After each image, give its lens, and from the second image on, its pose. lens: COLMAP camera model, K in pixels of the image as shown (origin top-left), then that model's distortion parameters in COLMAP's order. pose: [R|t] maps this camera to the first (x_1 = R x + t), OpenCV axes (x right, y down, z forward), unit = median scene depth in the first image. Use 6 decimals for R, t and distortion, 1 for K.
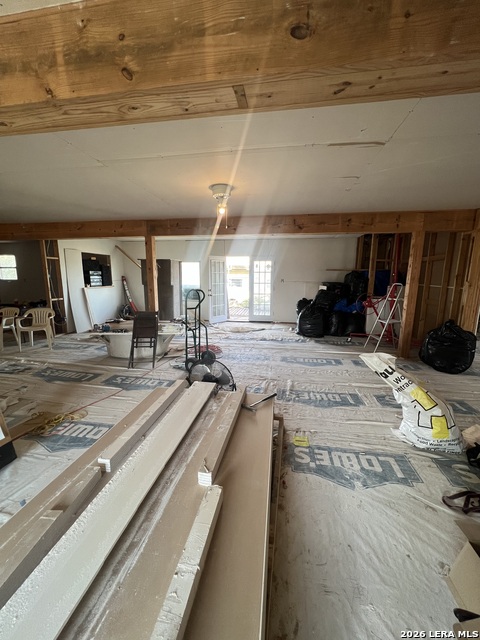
lens RADIAL K [[258.0, 0, 240.6], [0, 258.0, 319.2], [0, 0, 1]] dist [-0.001692, -0.000221]
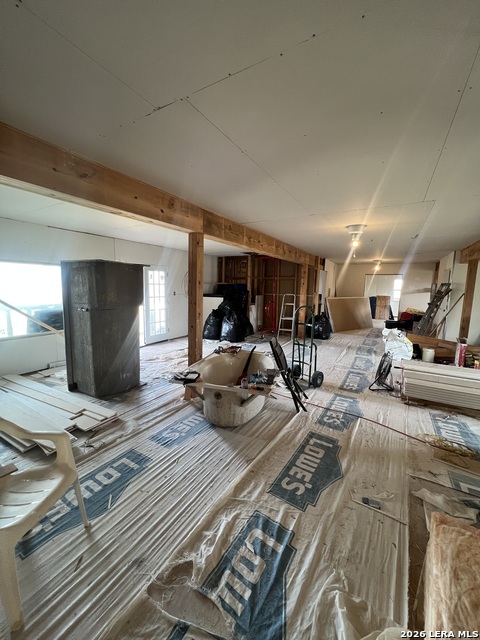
lens RADIAL K [[258.0, 0, 242.8], [0, 258.0, 318.3], [0, 0, 1]] dist [-0.001692, -0.000221]
pose [[0.357136, -0.118698, 0.926480, -1.162524], [0.148465, 0.986497, 0.069157, -0.166156], [-0.922178, 0.112851, 0.369936, 0.826968]]
